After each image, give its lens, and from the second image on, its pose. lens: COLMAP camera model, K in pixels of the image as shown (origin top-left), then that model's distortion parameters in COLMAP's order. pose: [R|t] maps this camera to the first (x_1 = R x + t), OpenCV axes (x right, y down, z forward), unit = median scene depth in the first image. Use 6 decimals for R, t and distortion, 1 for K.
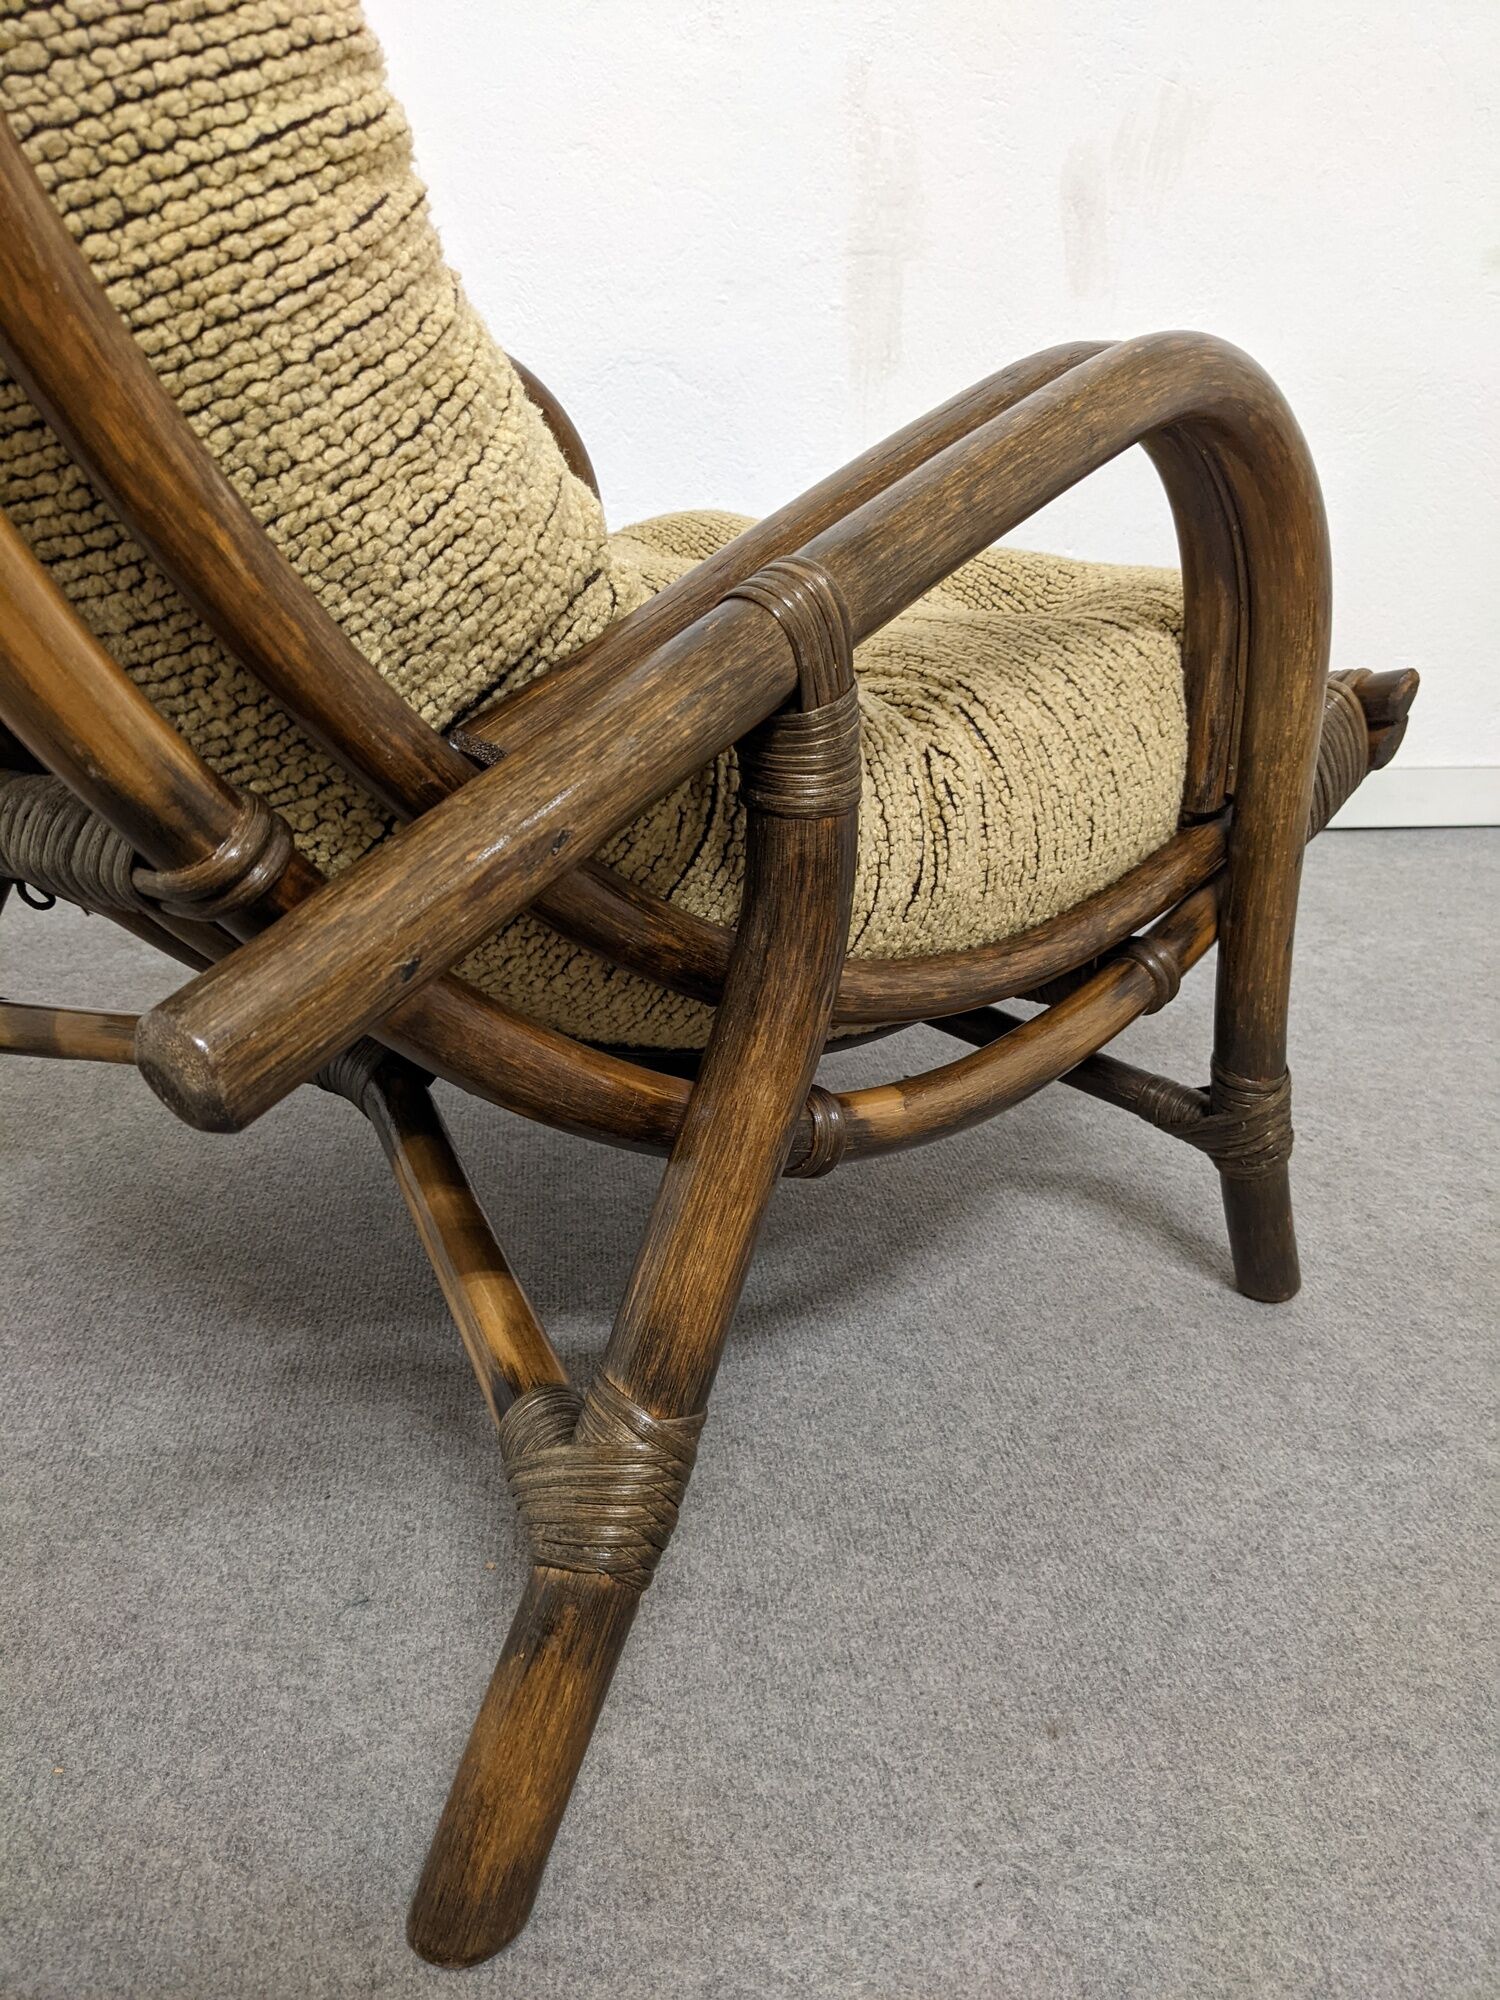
lens RADIAL K [[1573.9, 0, 739.4], [0, 1573.9, 1007.0], [0, 0, 1]] dist [0.039825, -0.073103]
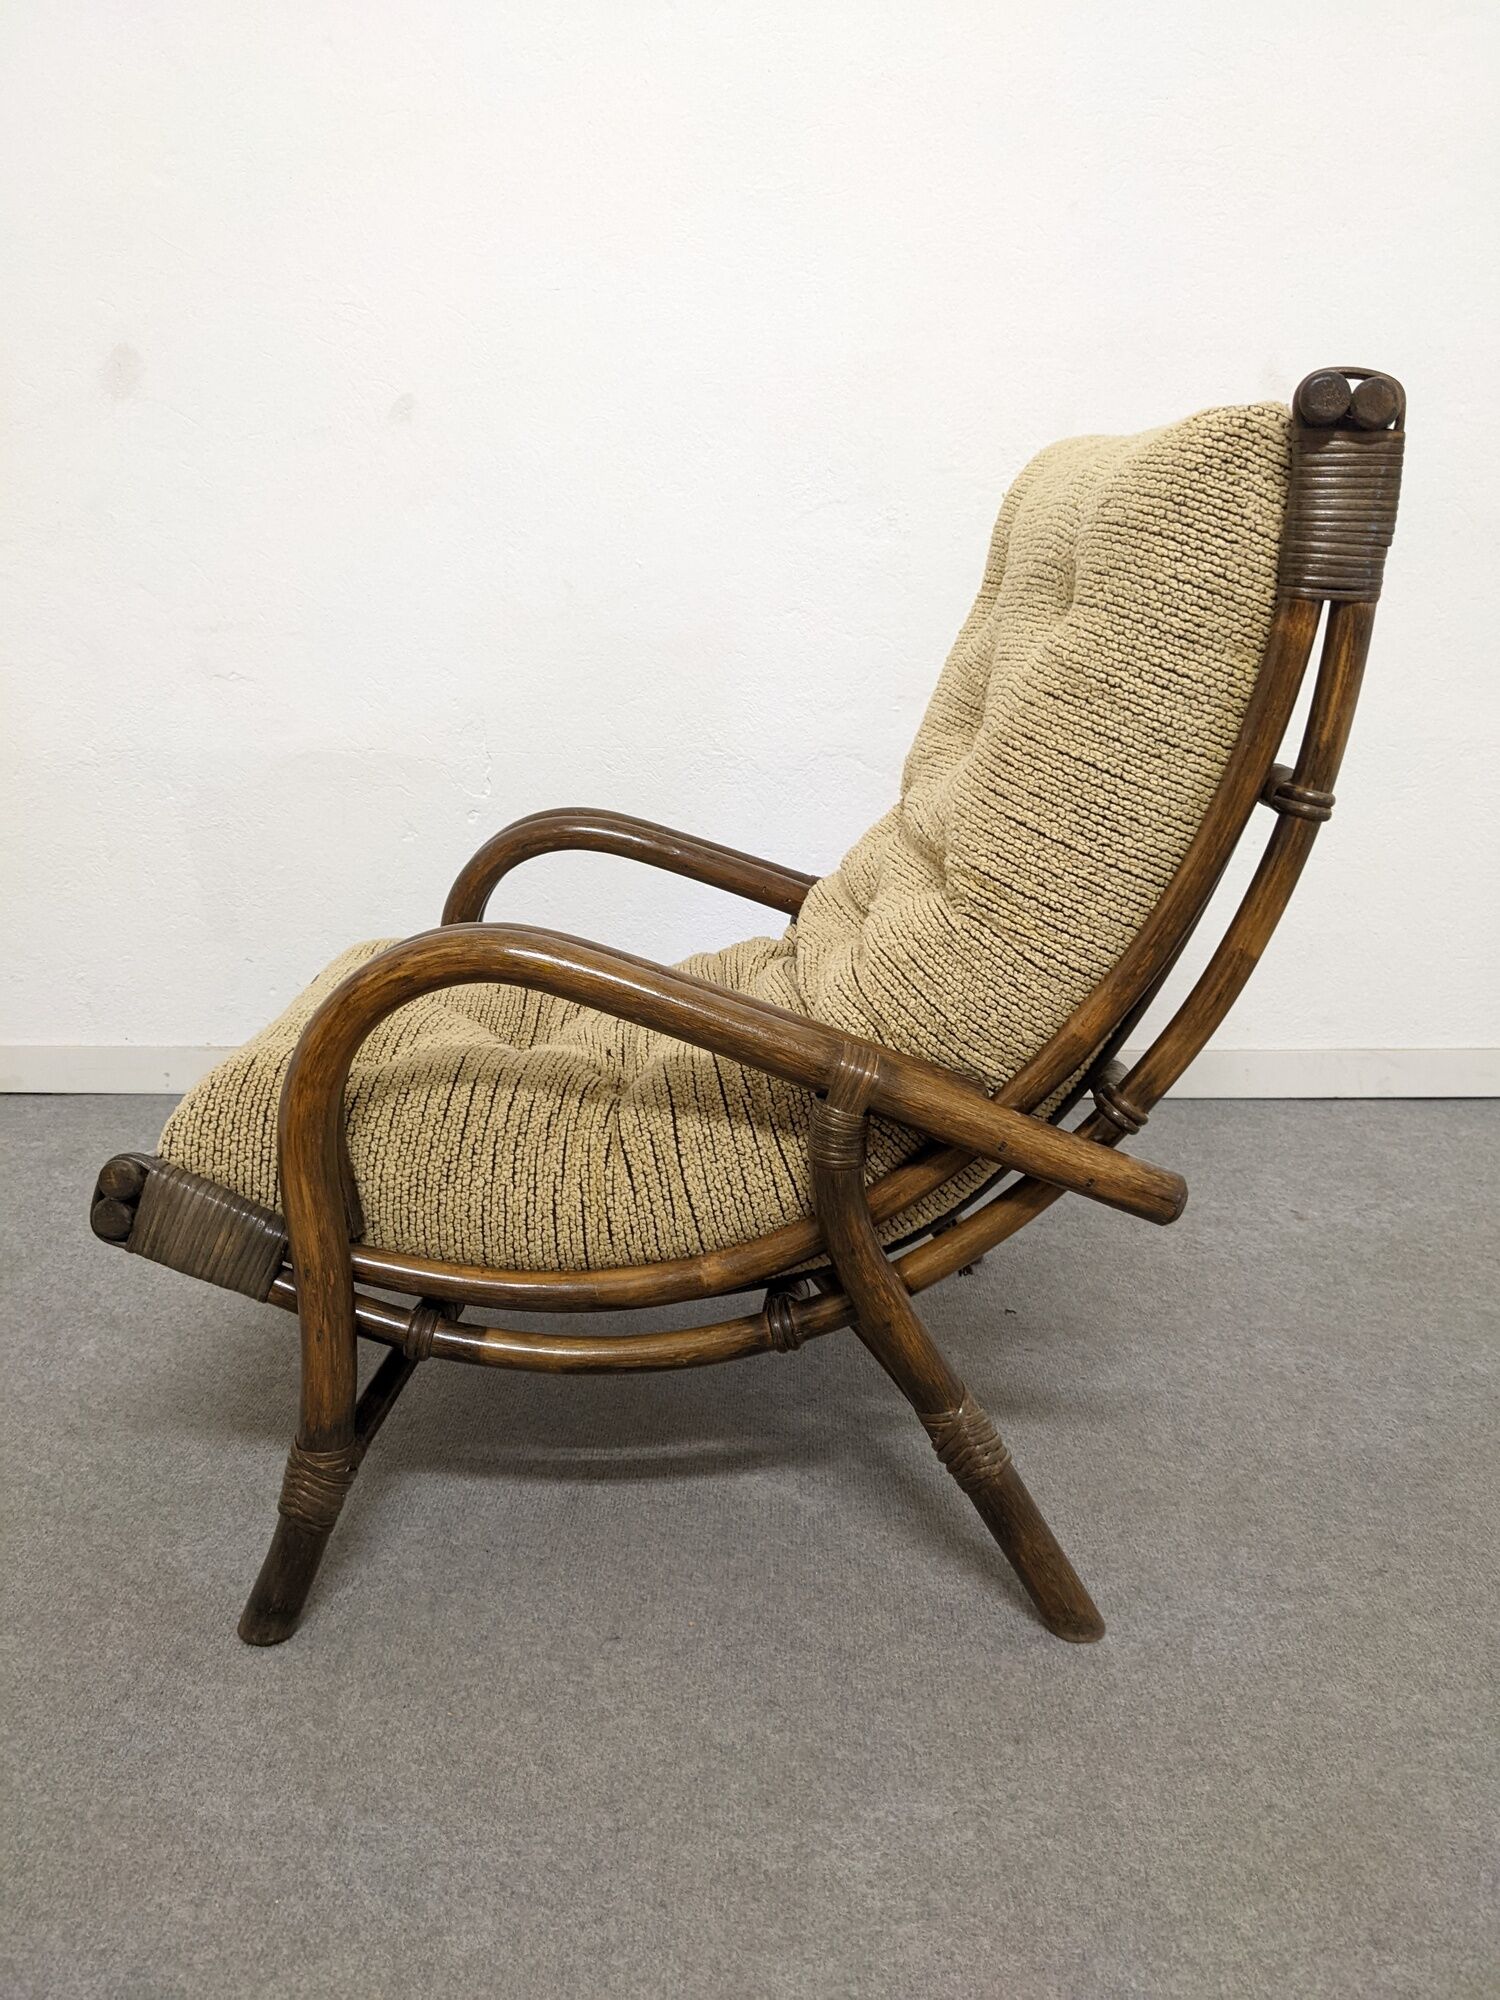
lens RADIAL K [[1640.9, 0, 738.6], [0, 1640.9, 970.4], [0, 0, 1]] dist [0.044046, -0.079254]
pose [[0.987927, 0.005784, -0.154811, 0.155814], [-0.023853, 0.993065, -0.115117, -0.128743], [0.153072, 0.117420, 0.981214, -0.769414]]
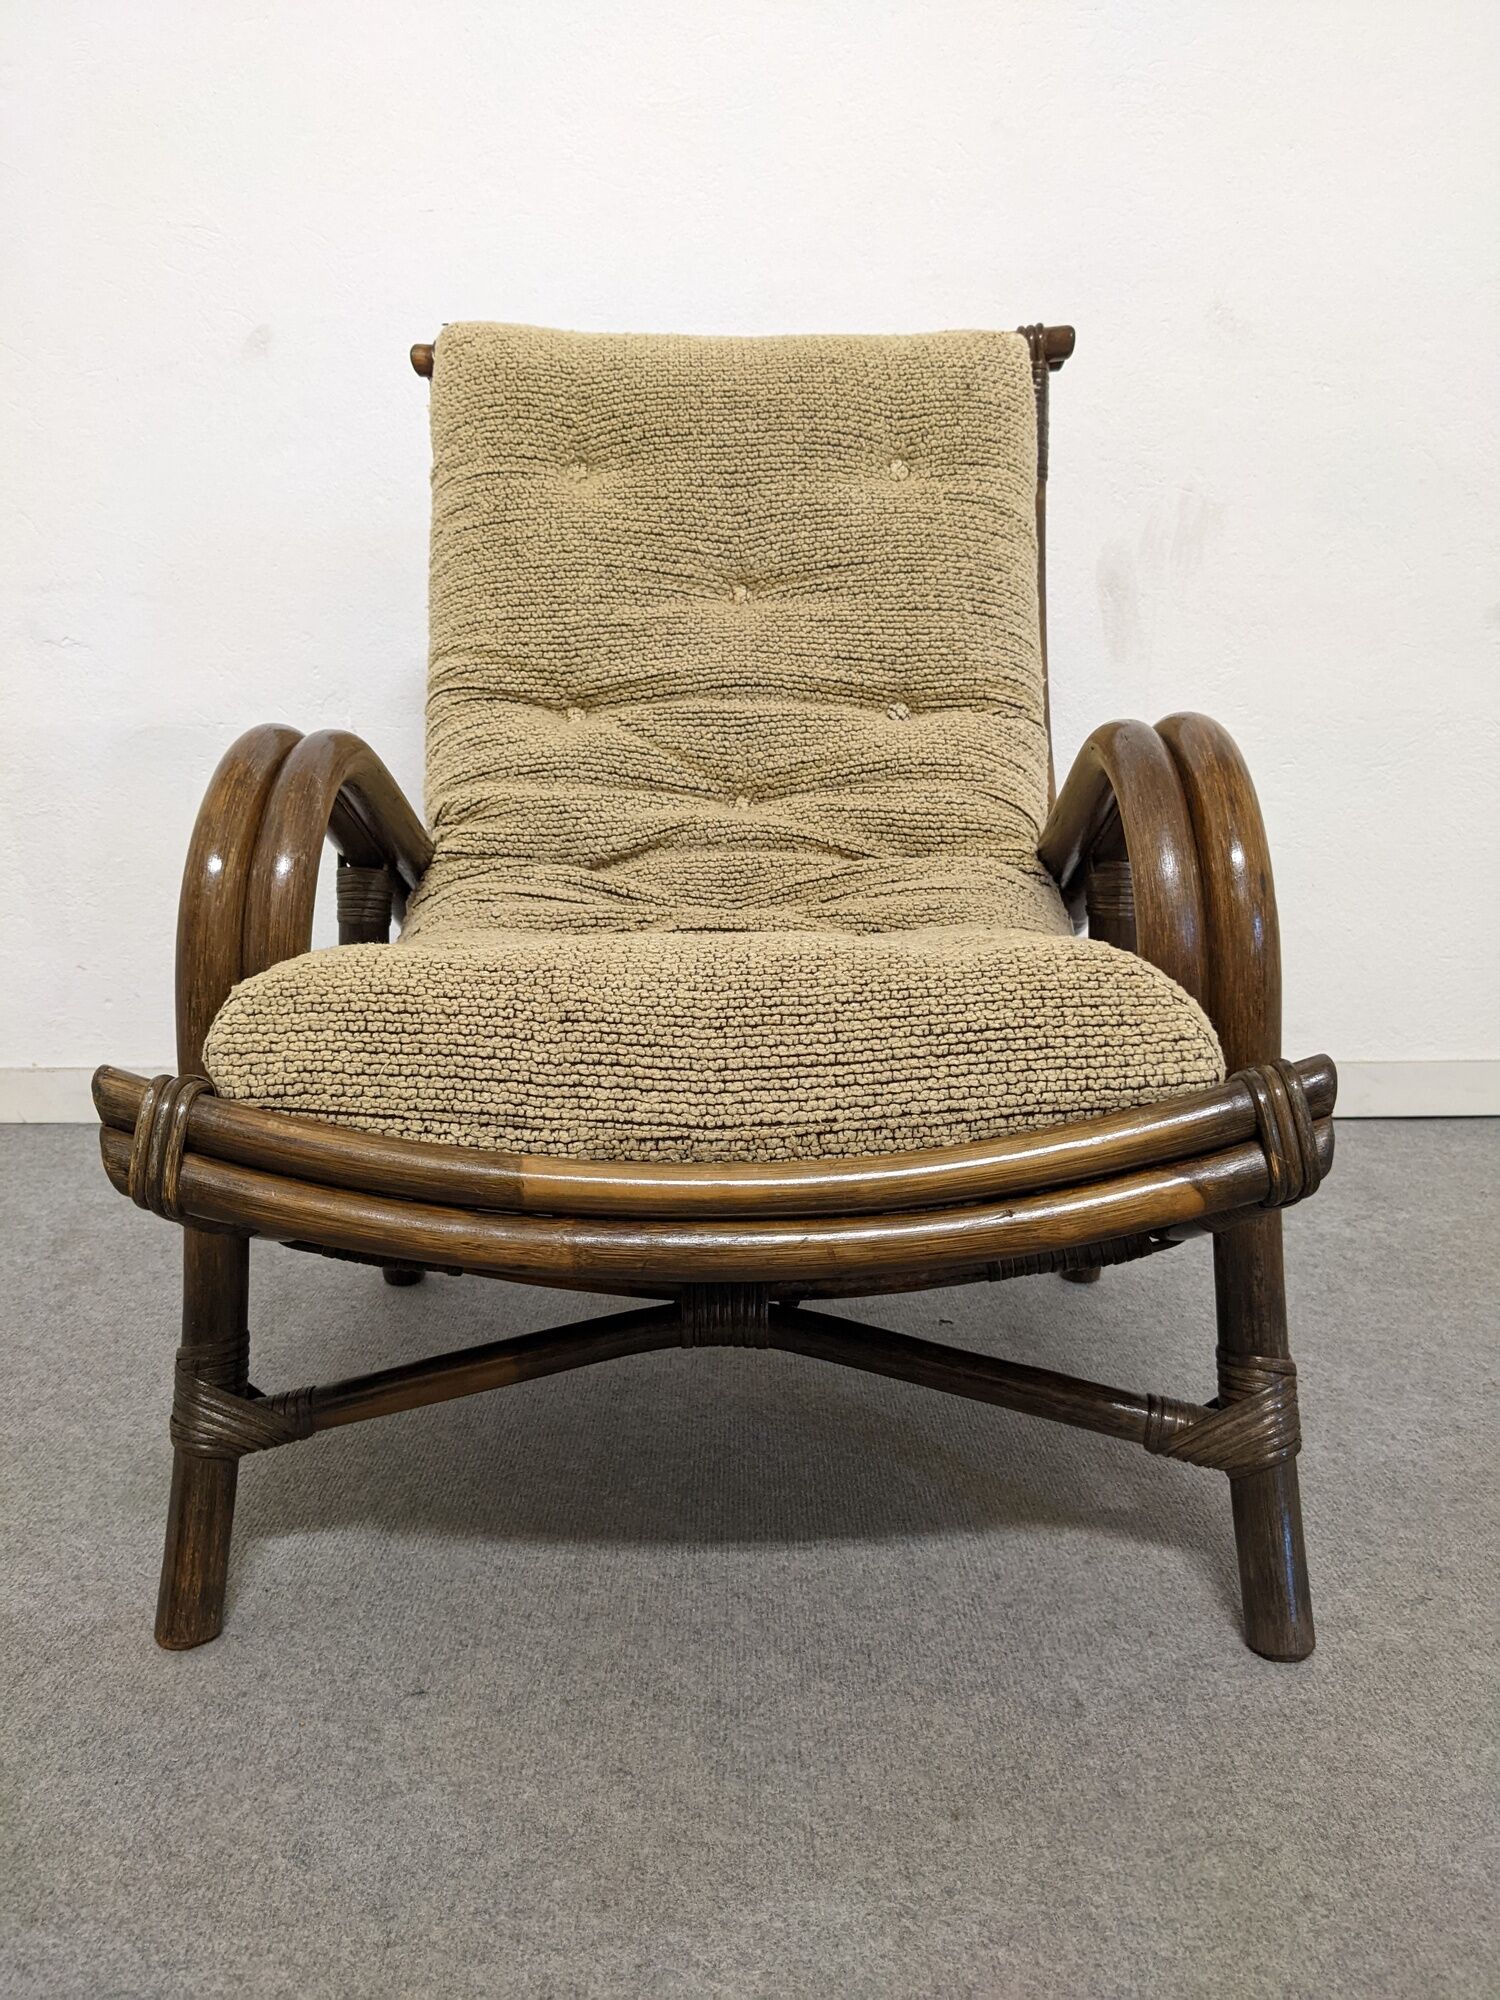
lens RADIAL K [[1600.9, 0, 725.9], [0, 1600.9, 1008.2], [0, 0, 1]] dist [0.043069, -0.082503]
pose [[0.991306, -0.008650, -0.131292, 0.172419], [-0.017410, 0.980439, -0.196050, 0.086228], [0.130420, 0.196631, 0.971765, -0.312049]]
